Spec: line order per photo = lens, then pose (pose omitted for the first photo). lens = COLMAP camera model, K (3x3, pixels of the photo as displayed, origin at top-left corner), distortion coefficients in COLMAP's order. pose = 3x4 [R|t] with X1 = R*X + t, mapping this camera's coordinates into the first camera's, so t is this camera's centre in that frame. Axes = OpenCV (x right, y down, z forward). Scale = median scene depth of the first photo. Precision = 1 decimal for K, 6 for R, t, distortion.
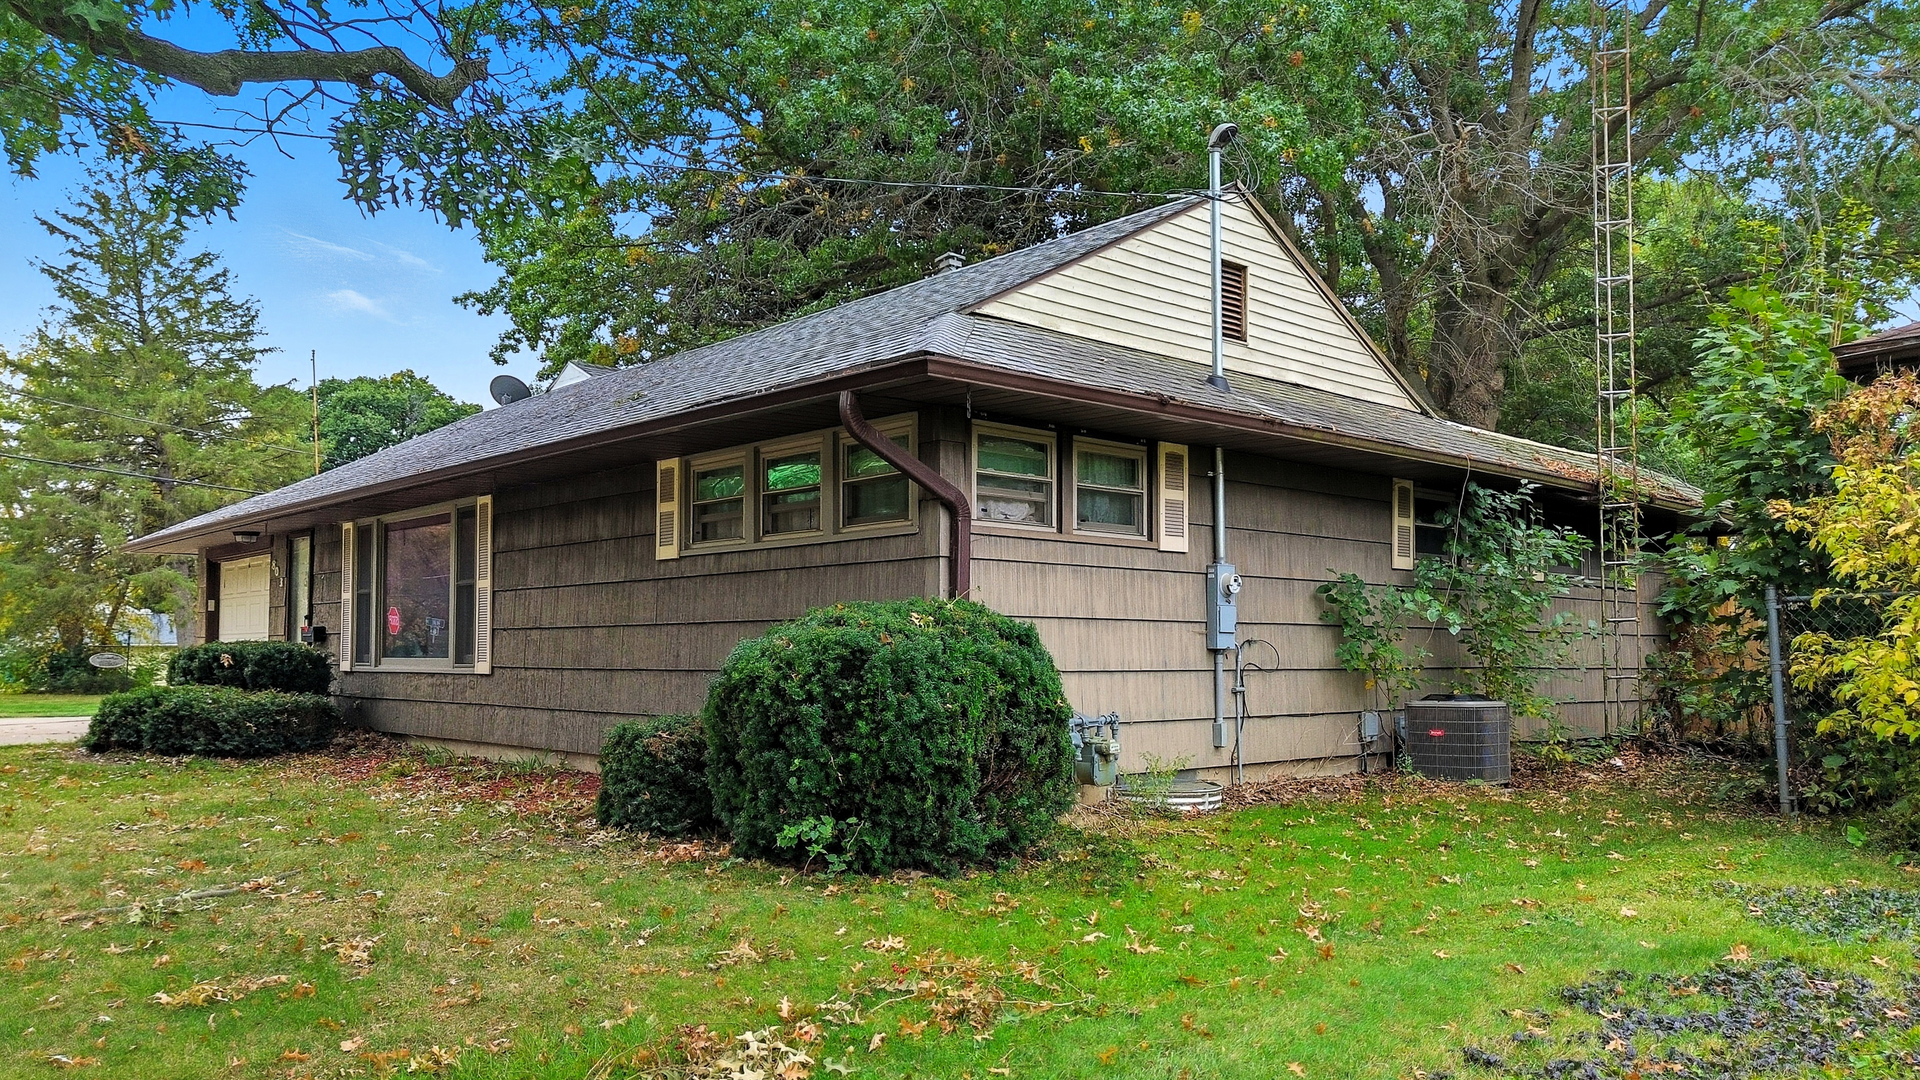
lens RADIAL K [[1416.8, 0, 959.1], [0, 1416.8, 610.1], [0, 0, 1]] dist [0.060369, -0.001788]
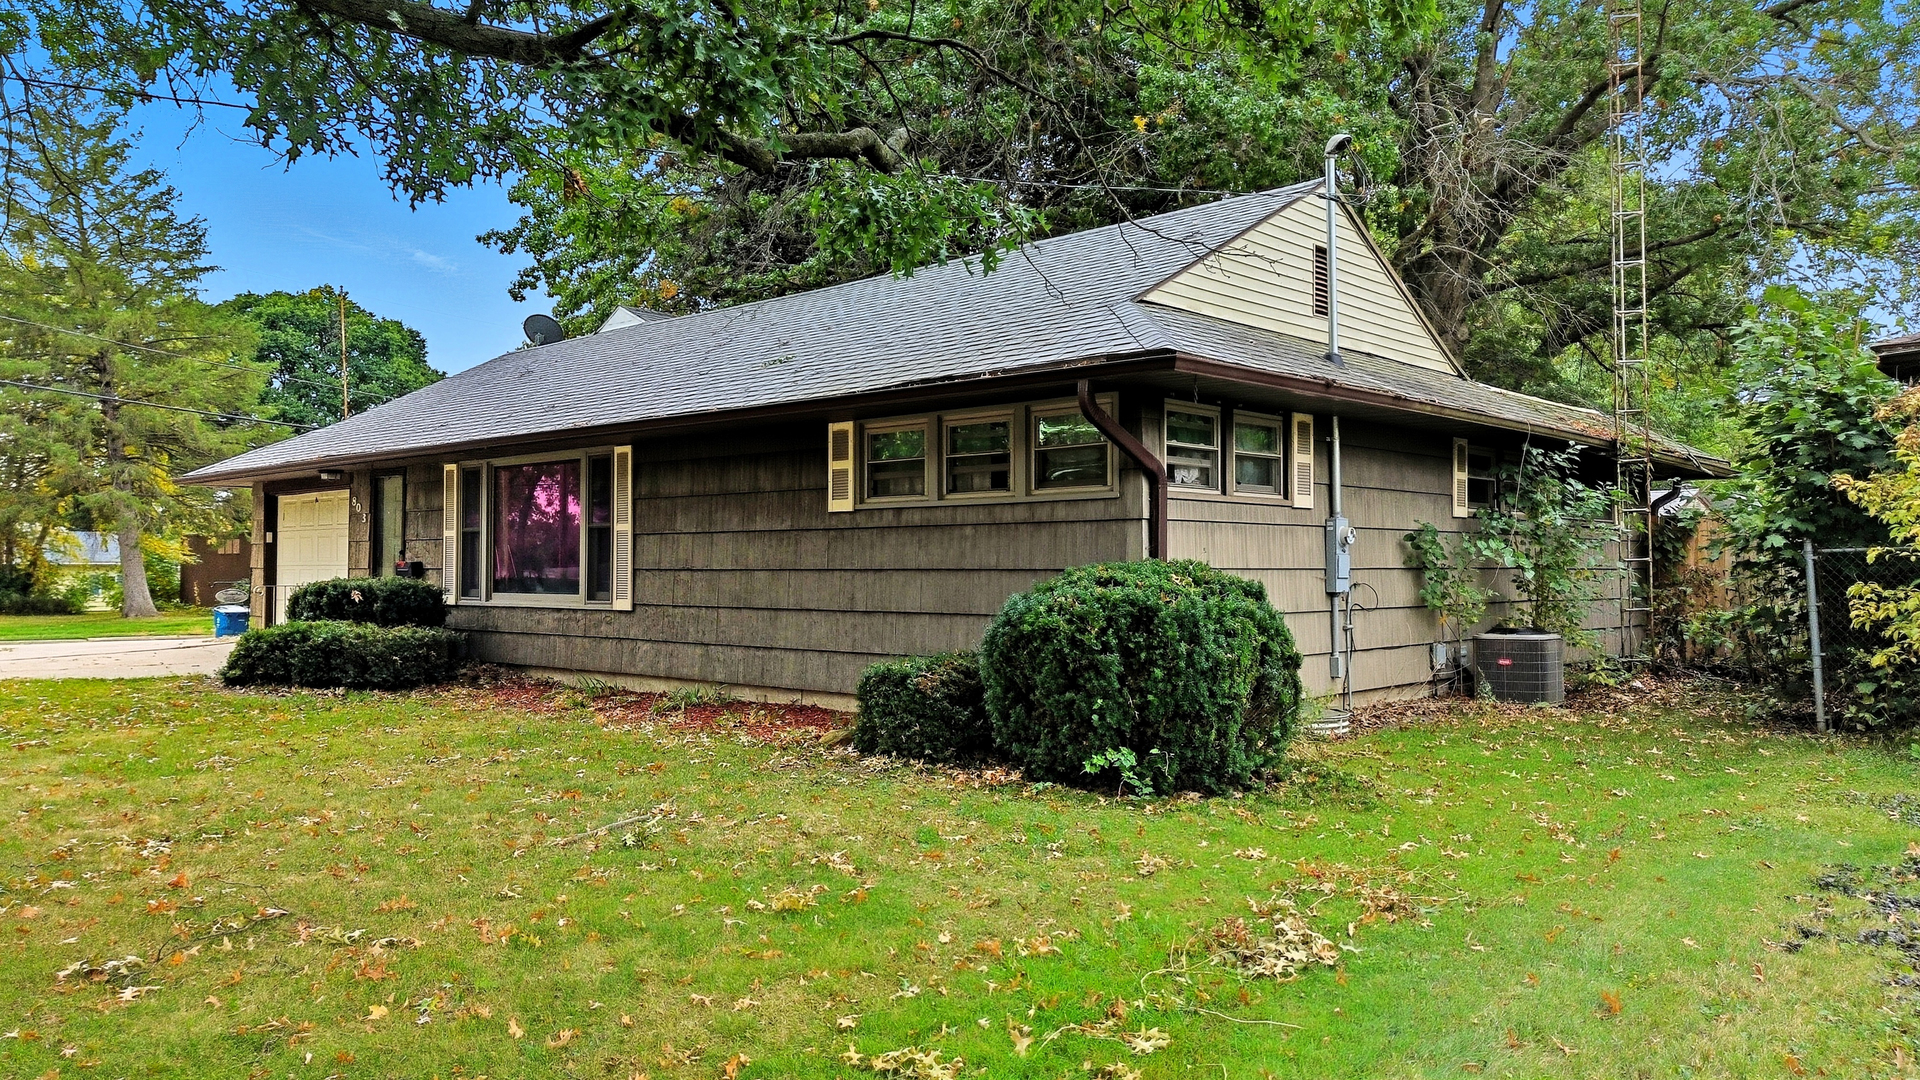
lens RADIAL K [[1393.5, 0, 960.0], [0, 1393.5, 540.0], [0, 0, 1]] dist [0.059076, -0.006808]
pose [[0.996578, -0.000580, 0.082651, -0.203740], [-0.000471, 0.999919, 0.012696, -0.027521], [-0.082652, -0.012691, 0.996498, -0.098077]]
